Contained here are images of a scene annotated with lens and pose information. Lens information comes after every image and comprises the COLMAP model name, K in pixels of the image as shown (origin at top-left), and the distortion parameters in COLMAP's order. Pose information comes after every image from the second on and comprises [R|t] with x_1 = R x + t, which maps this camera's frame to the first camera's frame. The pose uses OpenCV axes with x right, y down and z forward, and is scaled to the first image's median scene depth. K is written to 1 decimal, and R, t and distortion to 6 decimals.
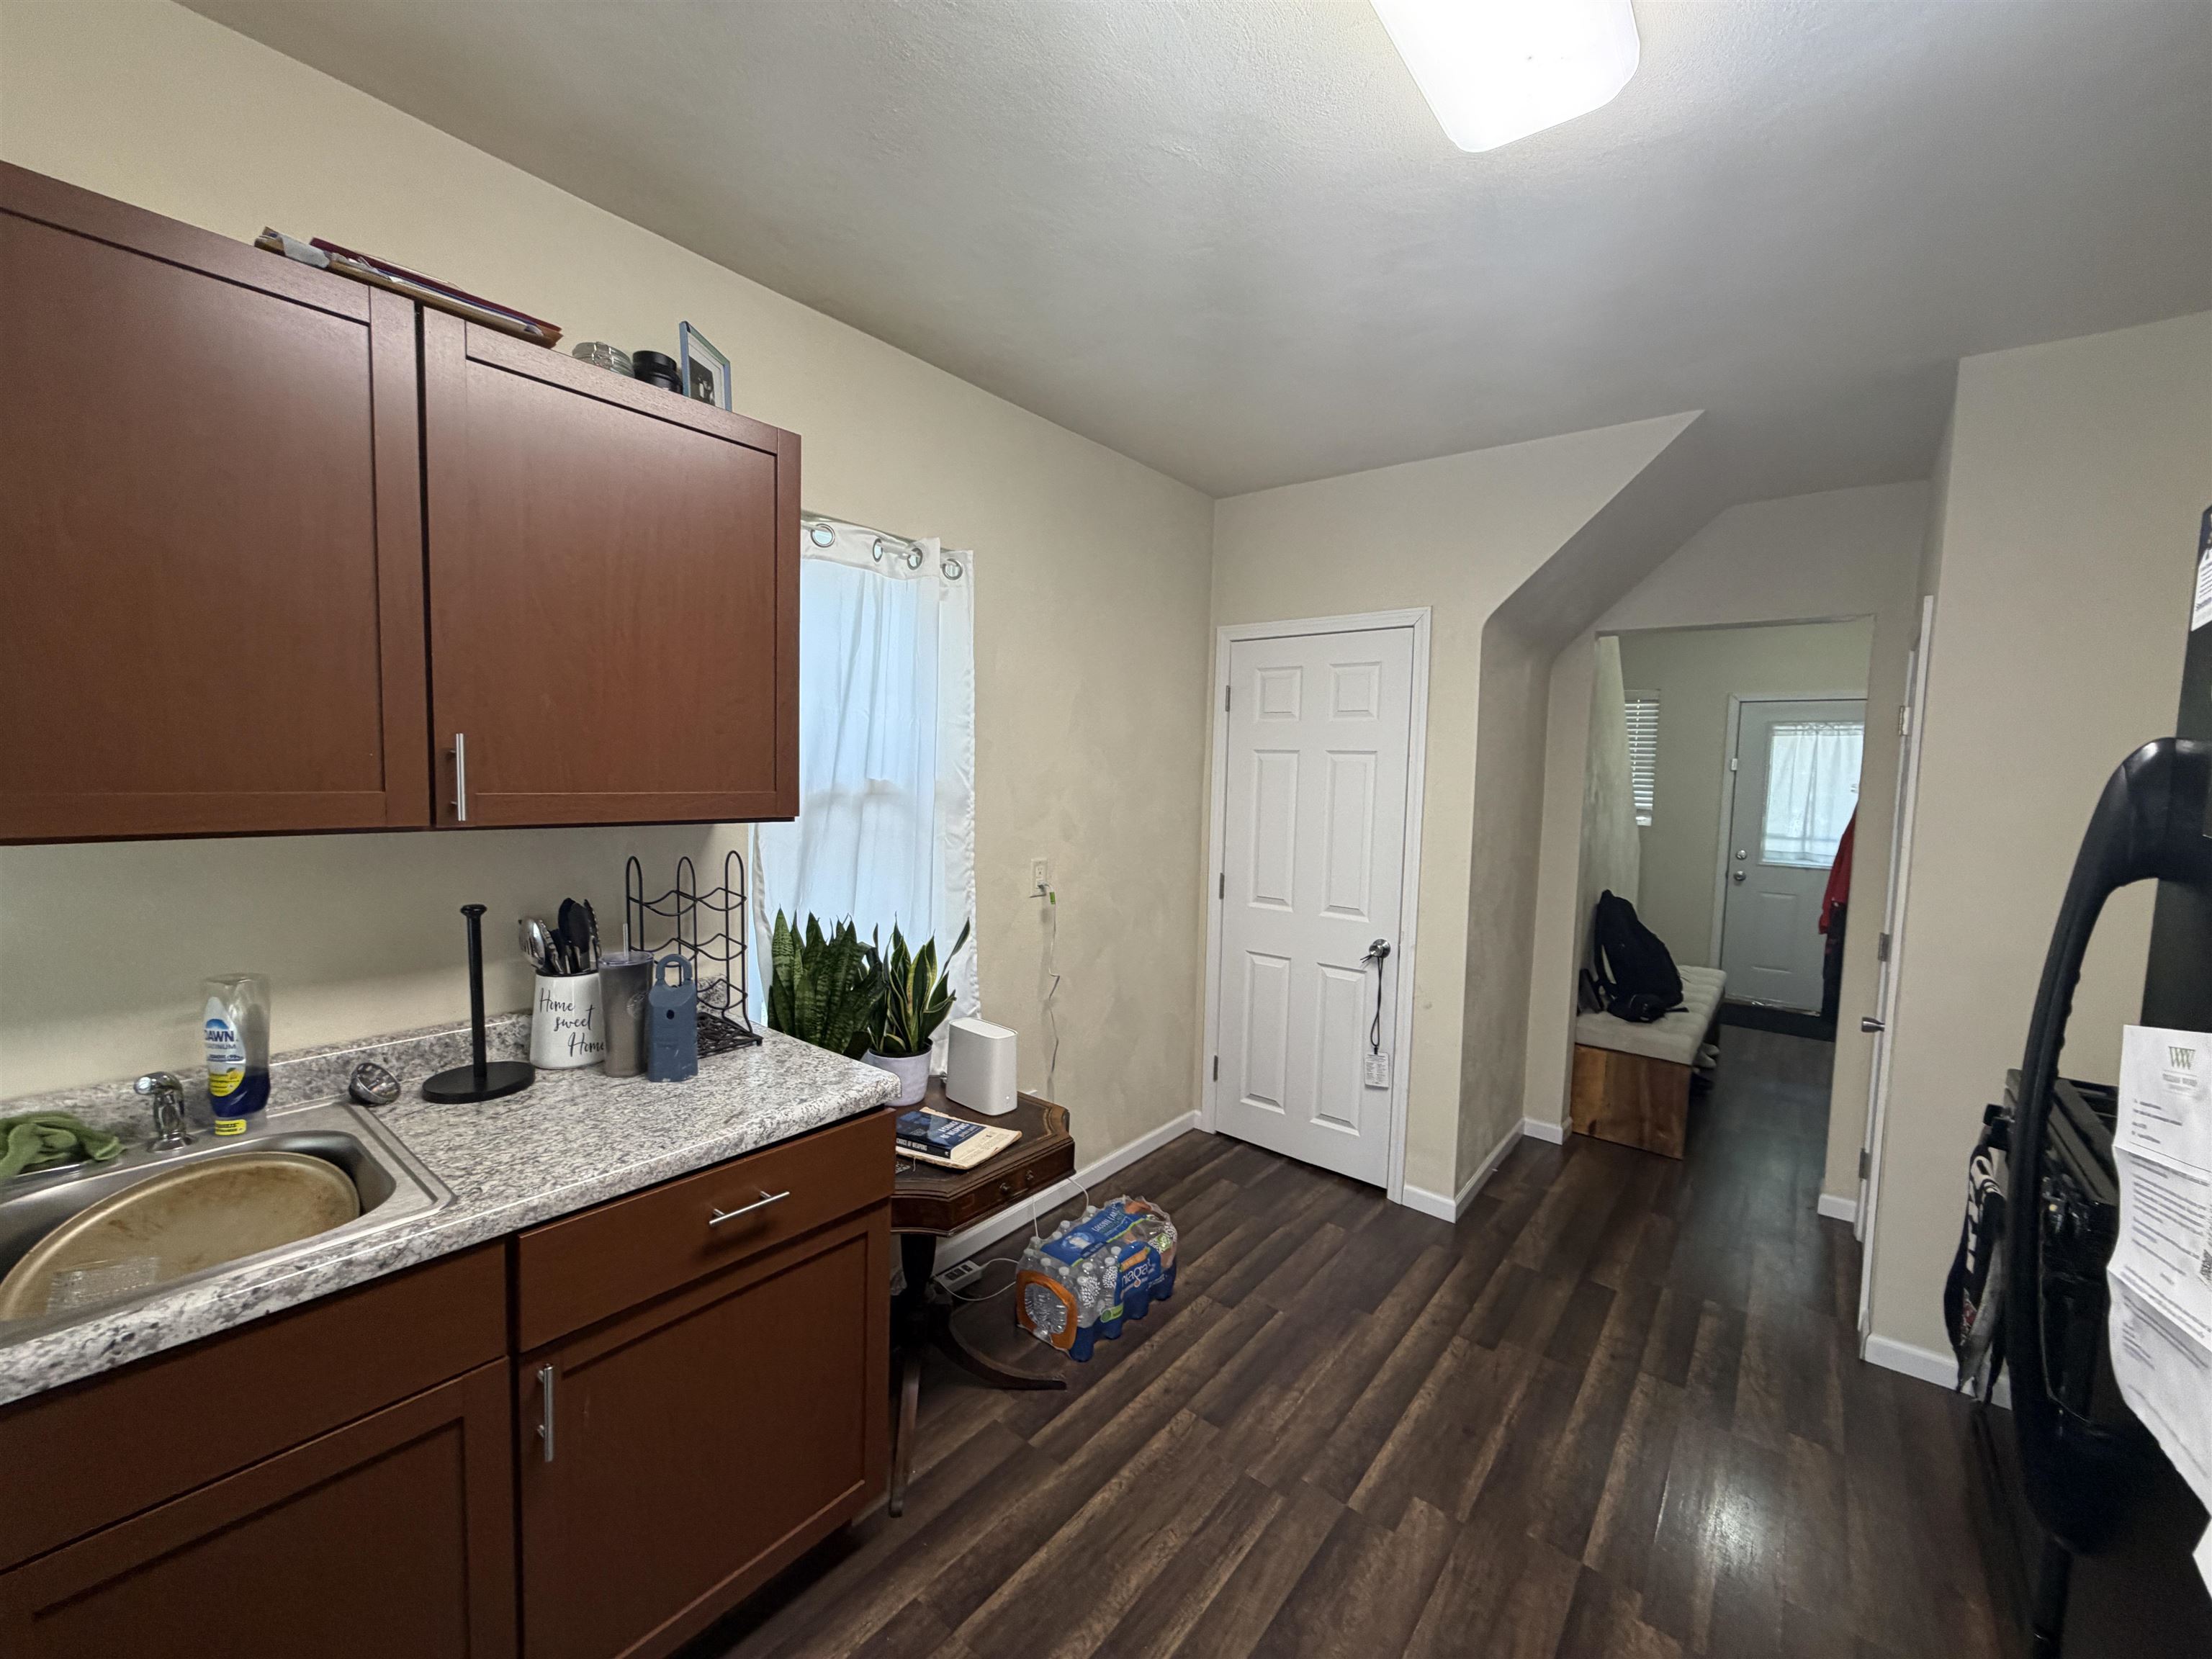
lens RADIAL K [[884.9, 0, 1098.5], [0, 884.9, 834.6], [0, 0, 1]] dist [0.002252, -0.000021]
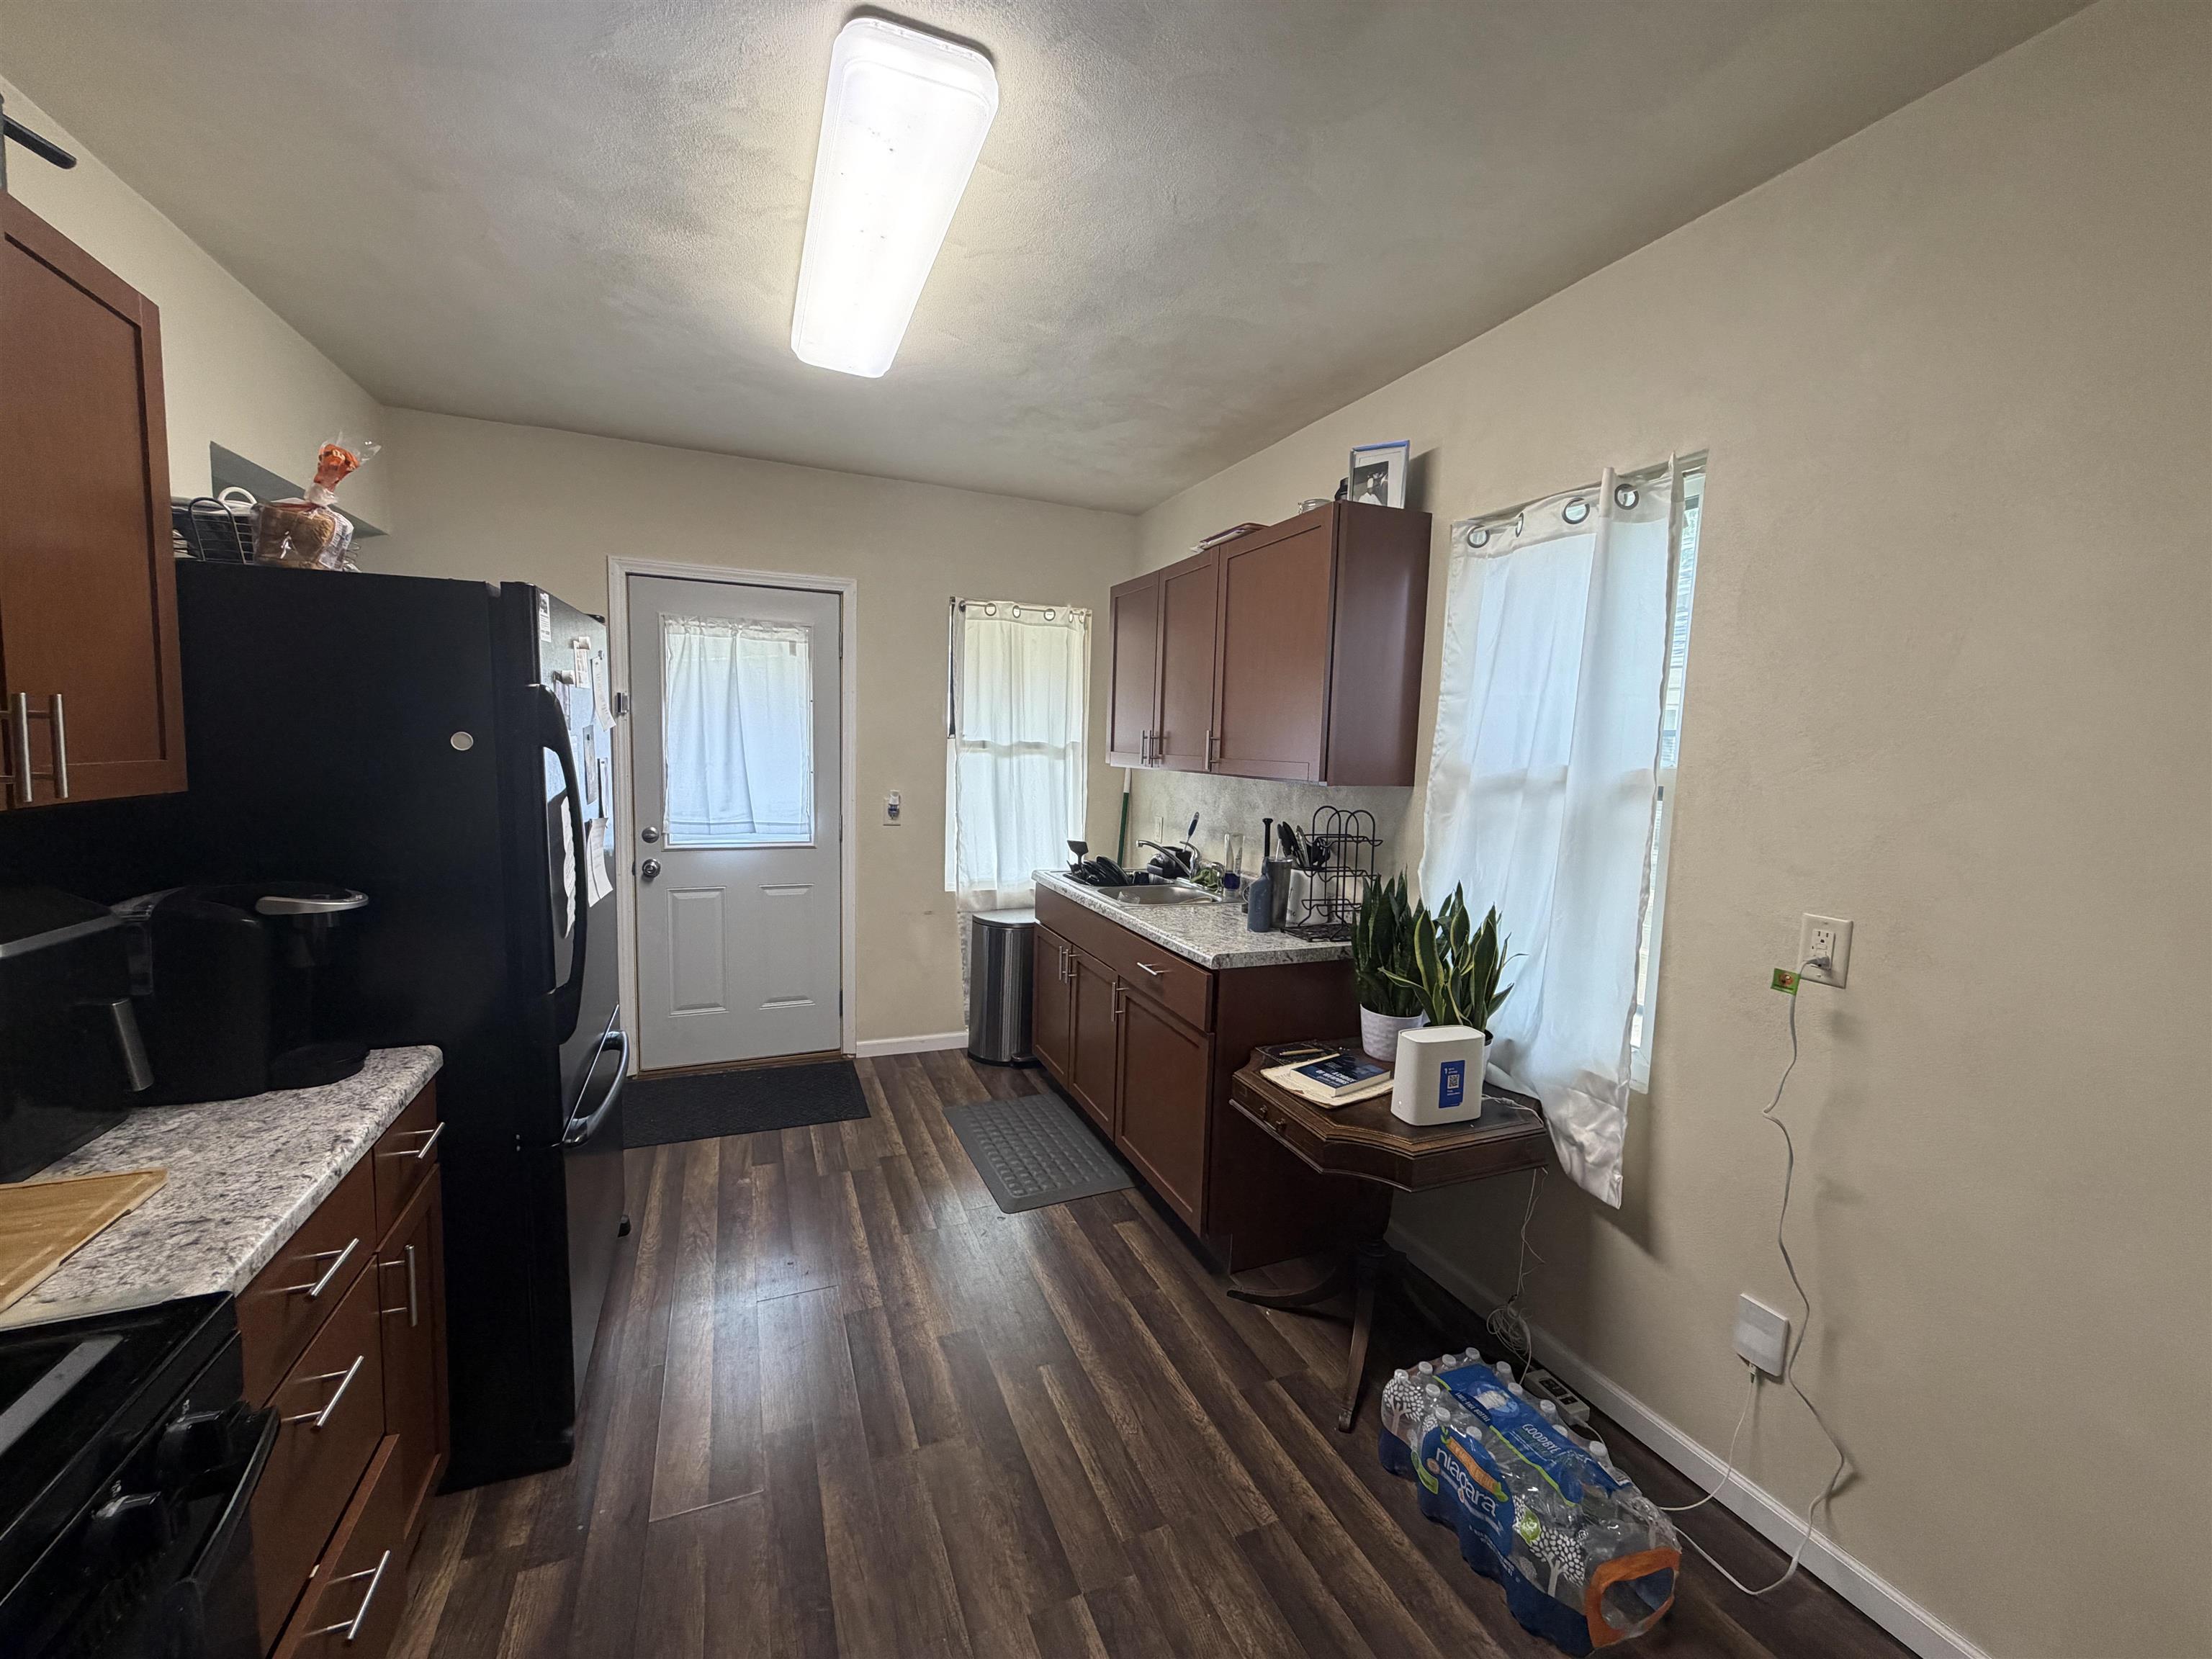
lens RADIAL K [[884.9, 0, 1105.5], [0, 884.9, 834.6], [0, 0, 1]] dist [0.002252, -0.000021]
pose [[-0.476358, 0.047756, -0.877954, 0.583297], [-0.111157, 0.987241, 0.114011, -0.033336], [0.872197, 0.151901, -0.464972, 0.778596]]
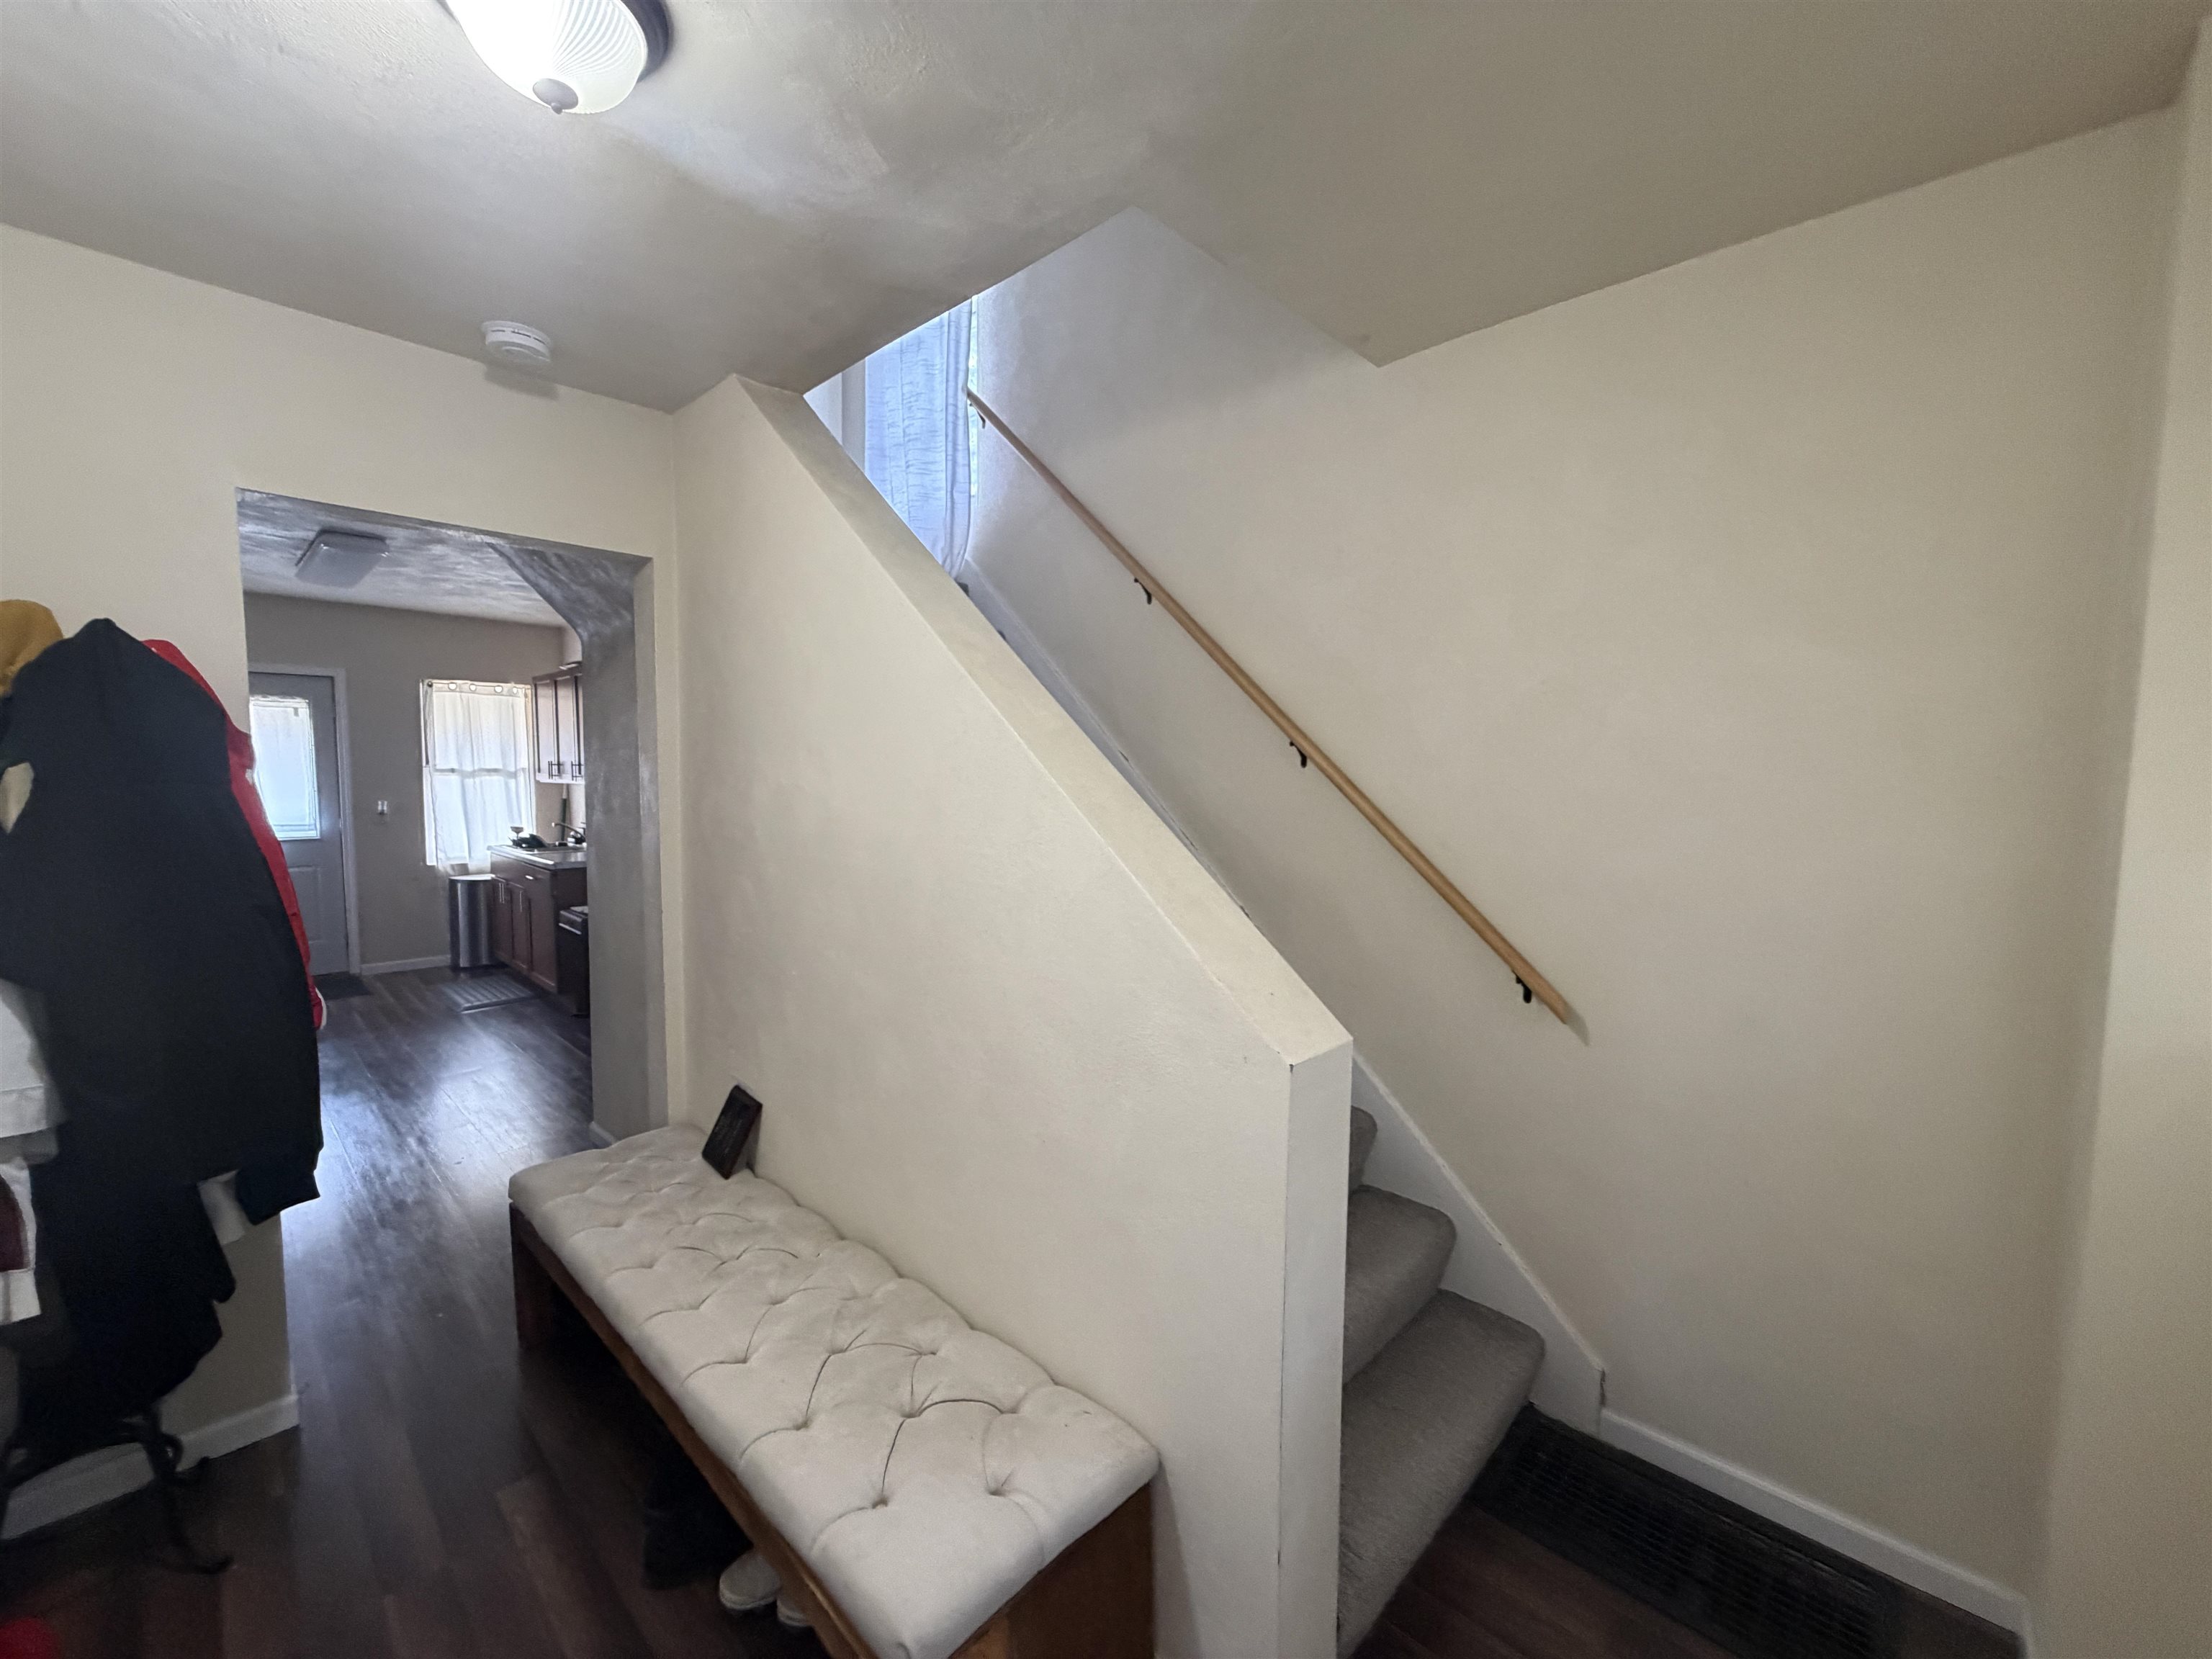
lens RADIAL K [[884.9, 0, 1089.2], [0, 884.9, 841.6], [0, 0, 1]] dist [0.002252, -0.000021]
pose [[-0.091541, 0.049673, -0.994562, 1.318624], [-0.088412, 0.994405, 0.057803, -0.074269], [0.991869, 0.093223, -0.086637, 1.535320]]
